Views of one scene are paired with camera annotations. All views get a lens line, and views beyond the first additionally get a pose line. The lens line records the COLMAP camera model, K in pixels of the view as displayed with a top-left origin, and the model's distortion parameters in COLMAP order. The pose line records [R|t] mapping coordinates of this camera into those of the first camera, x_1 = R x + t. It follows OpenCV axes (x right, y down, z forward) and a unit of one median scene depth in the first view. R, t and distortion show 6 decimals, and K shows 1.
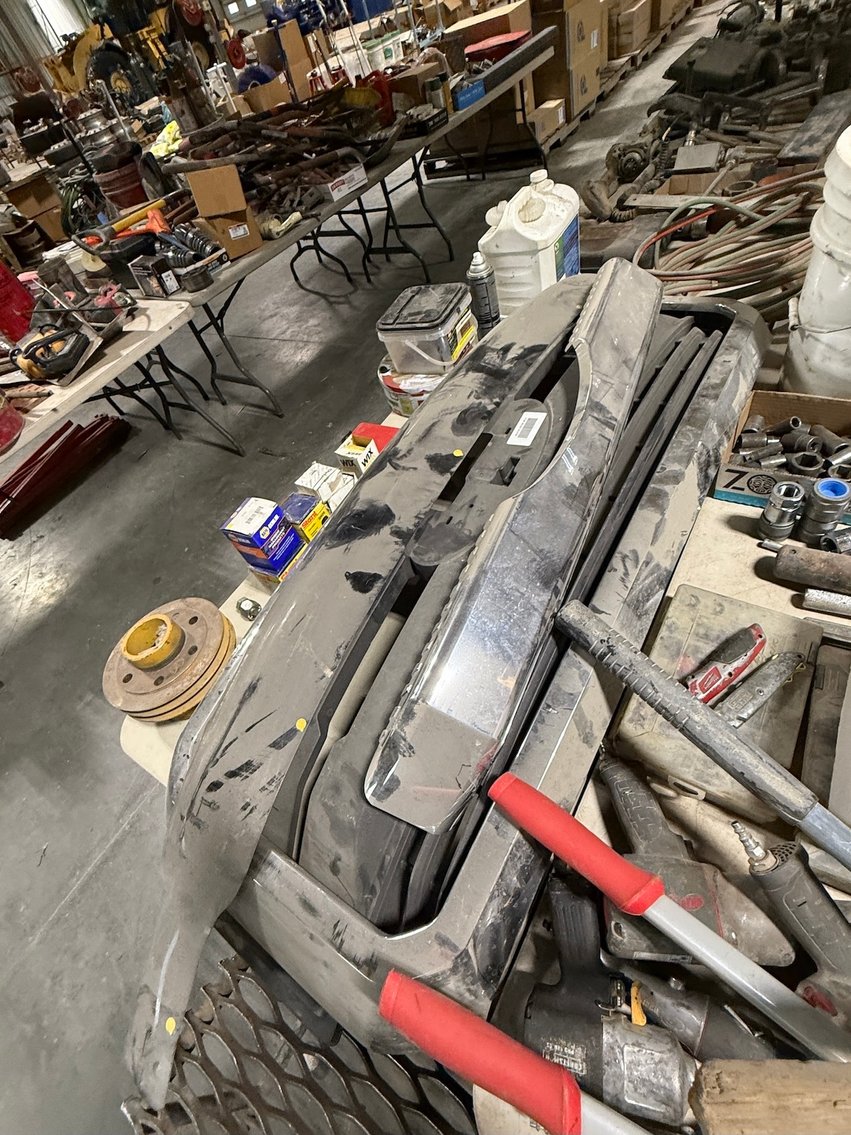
lens RADIAL K [[524.6, 0, 425.1], [0, 524.6, 565.2], [0, 0, 1]] dist [-0.000112, -0.000810]
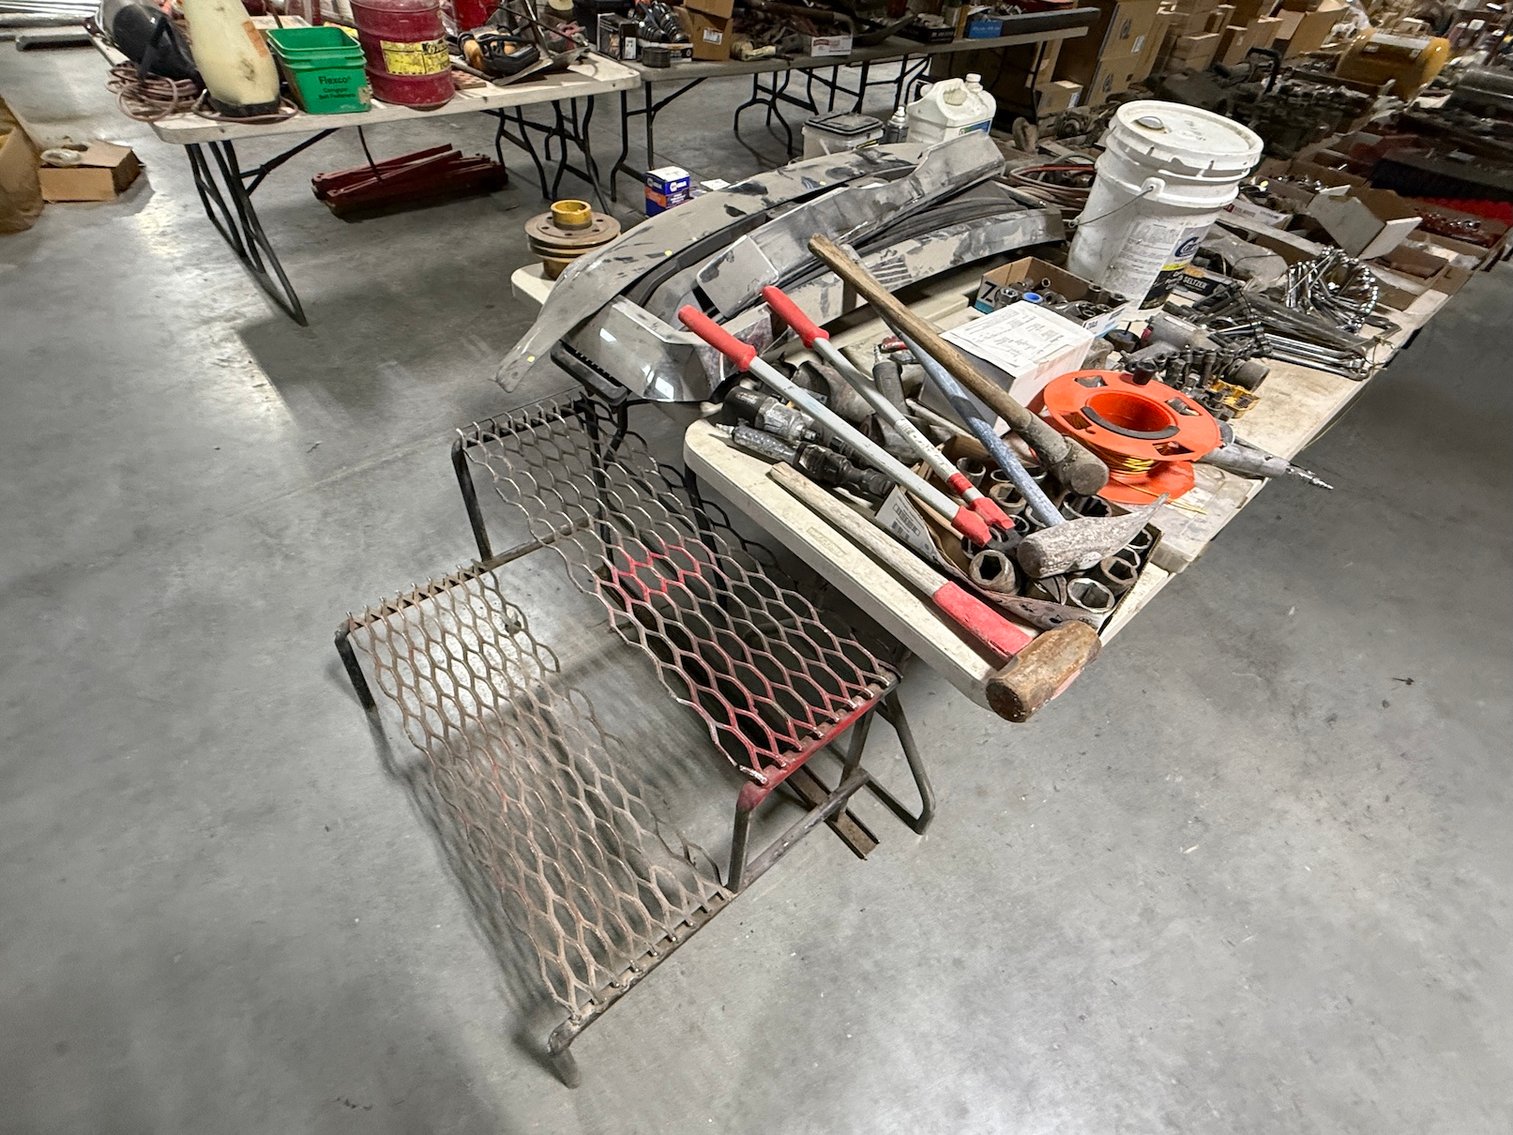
lens RADIAL K [[699.3, 0, 753.0], [0, 699.3, 569.5], [0, 0, 1]] dist [-0.000112, -0.000810]
pose [[0.907962, 0.417326, 0.038013, 0.087589], [-0.415664, 0.908419, -0.044701, 0.314361], [-0.053187, 0.024786, 0.998277, -0.307718]]
